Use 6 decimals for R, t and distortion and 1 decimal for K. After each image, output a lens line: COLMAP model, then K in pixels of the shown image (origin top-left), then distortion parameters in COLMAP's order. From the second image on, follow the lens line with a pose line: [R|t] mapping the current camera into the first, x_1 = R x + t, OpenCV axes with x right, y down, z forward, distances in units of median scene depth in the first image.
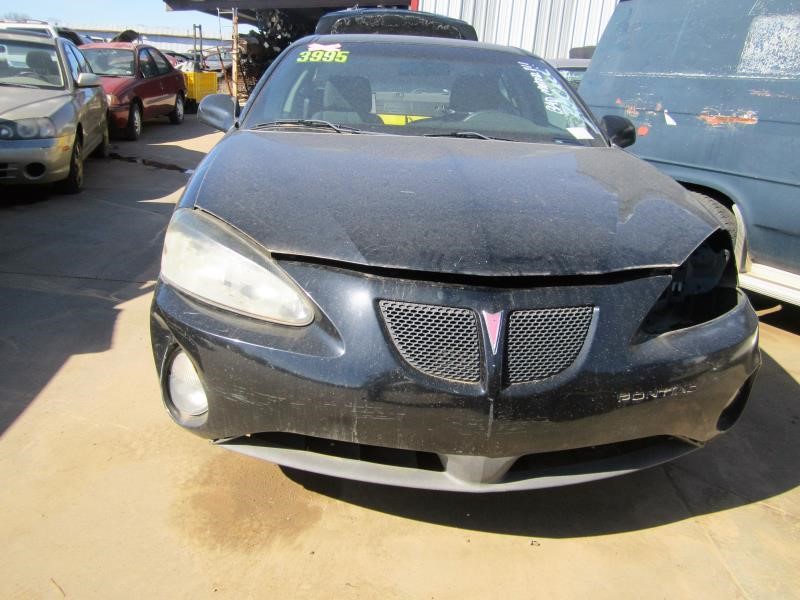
lens RADIAL K [[655.1, 0, 400.0], [0, 655.1, 300.0], [0, 0, 1]] dist [-0.009786, 0.005178]
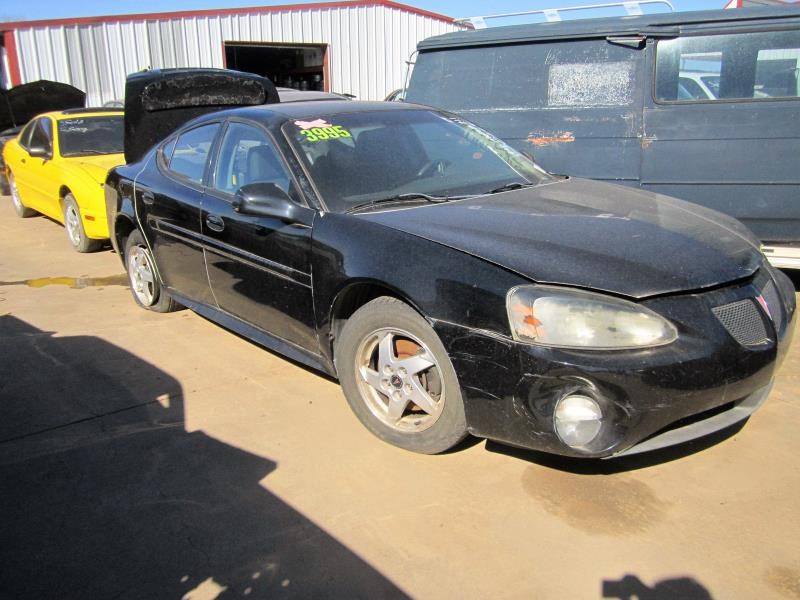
lens RADIAL K [[655.1, 0, 400.0], [0, 655.1, 300.0], [0, 0, 1]] dist [-0.009786, 0.005178]
pose [[0.801658, -0.261672, 0.537467, -0.597515], [0.272563, 0.960206, 0.060947, -0.129869], [-0.532027, 0.097635, 0.841079, 0.053716]]
